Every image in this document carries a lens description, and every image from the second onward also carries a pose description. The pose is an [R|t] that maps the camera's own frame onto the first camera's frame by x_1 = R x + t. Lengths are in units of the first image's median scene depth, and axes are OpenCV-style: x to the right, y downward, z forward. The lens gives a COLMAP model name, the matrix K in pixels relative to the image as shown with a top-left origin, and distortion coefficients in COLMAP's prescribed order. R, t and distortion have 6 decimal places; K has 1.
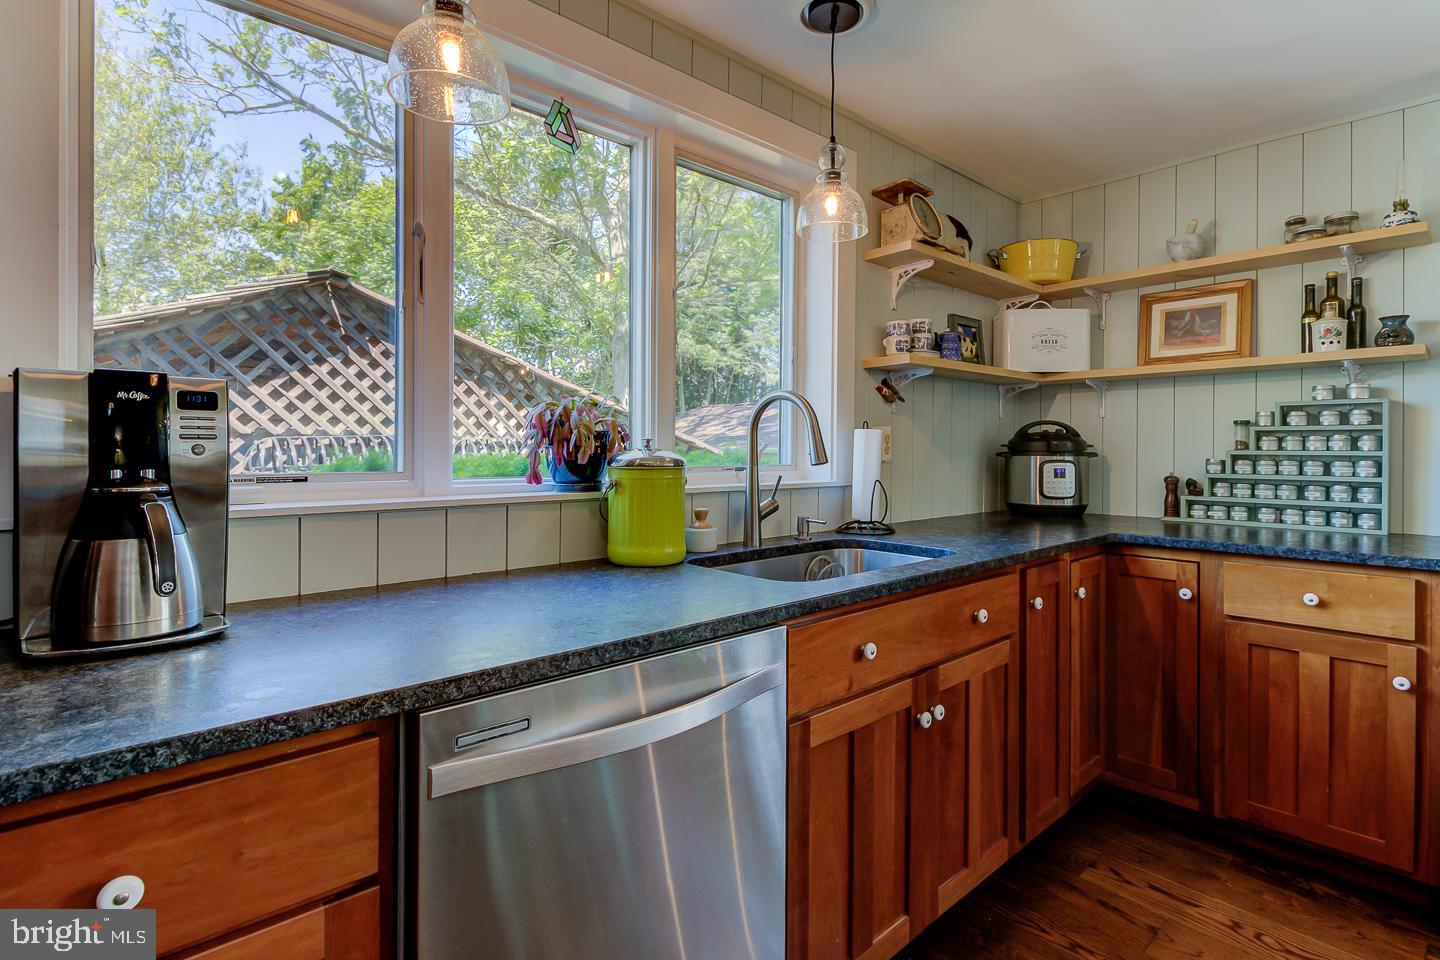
lens RADIAL K [[709.4, 0, 737.9], [0, 709.4, 454.5], [0, 0, 1]] dist [0.014420, -0.003965]
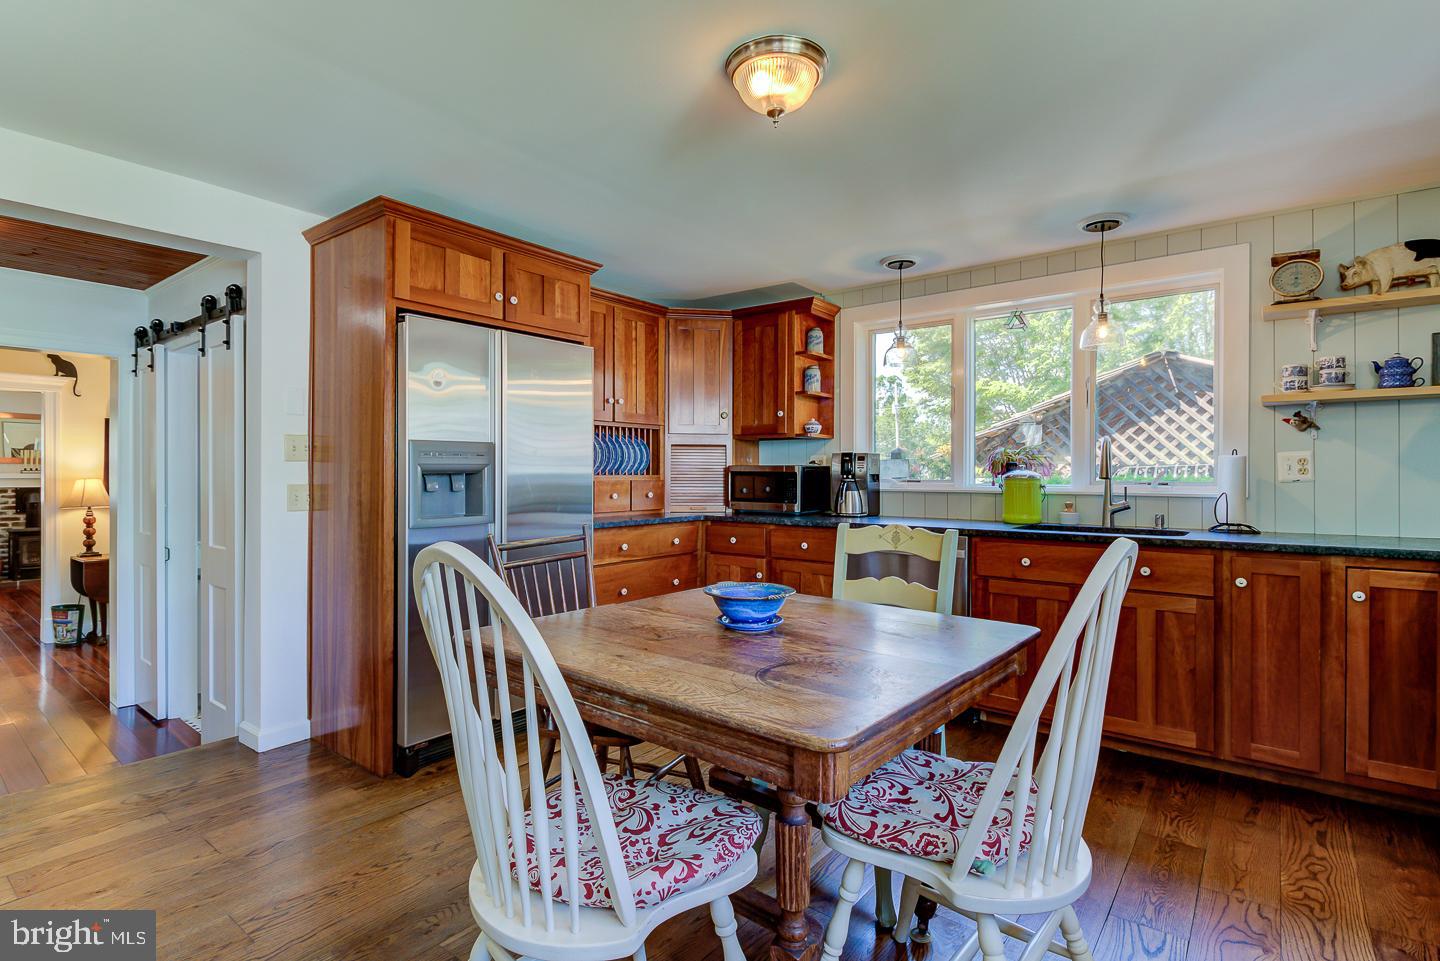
lens RADIAL K [[709.4, 0, 711.5], [0, 709.4, 472.4], [0, 0, 1]] dist [0.014420, -0.003965]
pose [[0.124950, -0.006302, -0.992143, 1.207941], [-0.012626, 0.999889, -0.007941, 0.017187], [0.992083, 0.013519, 0.124857, -0.126206]]
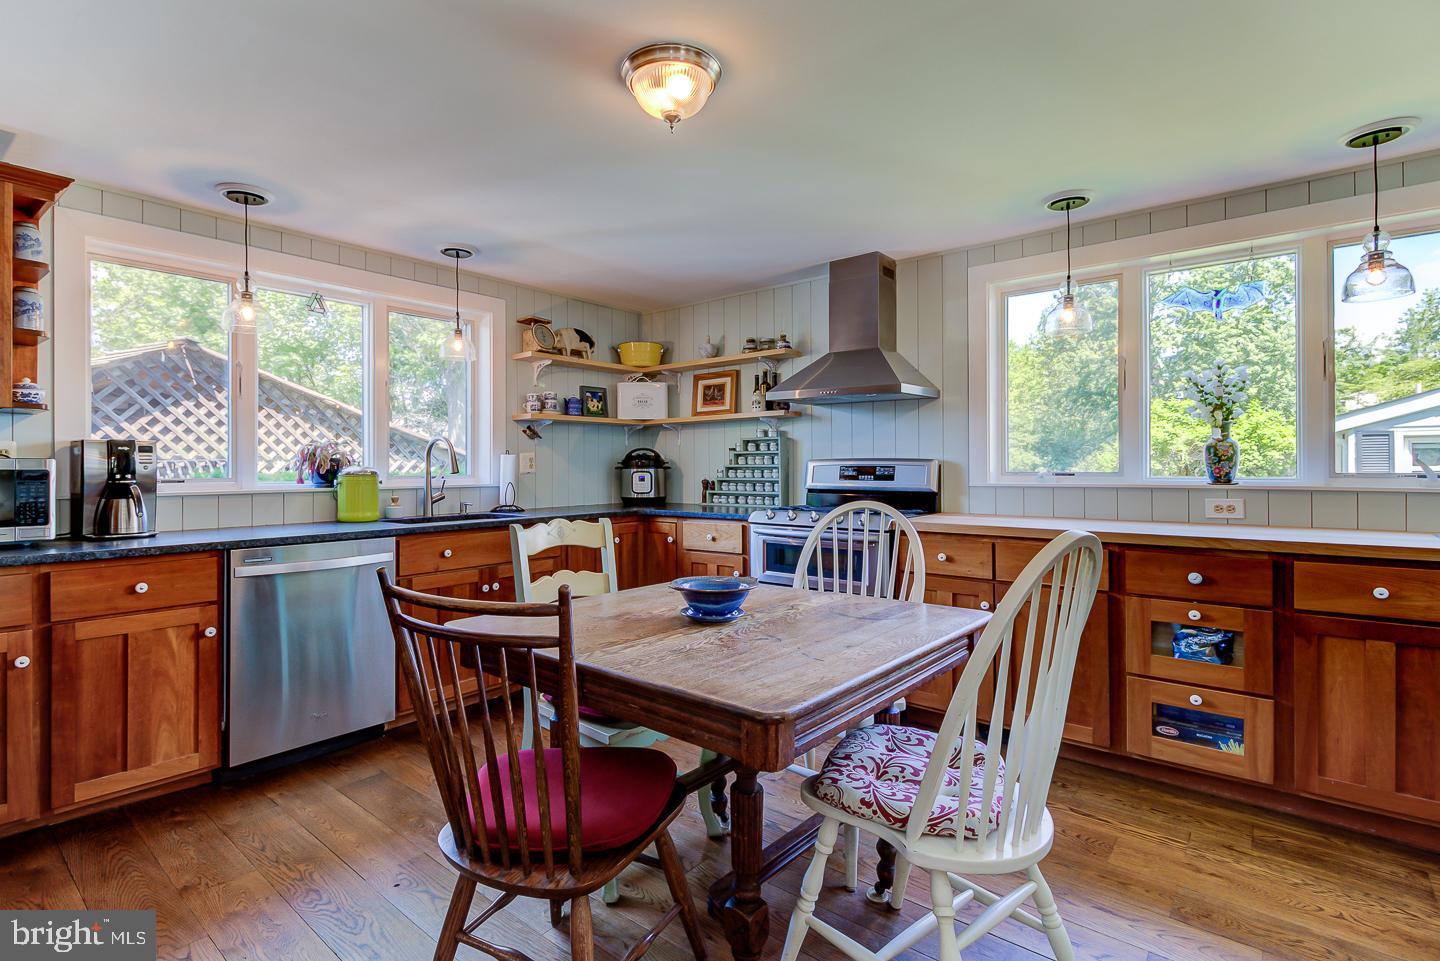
lens RADIAL K [[709.4, 0, 687.9], [0, 709.4, 464.1], [0, 0, 1]] dist [0.014420, -0.003965]
pose [[0.994426, -0.008910, 0.105061, 0.388873], [0.010243, 0.999874, -0.012151, 0.013363], [-0.104939, 0.013159, 0.994392, -0.741756]]
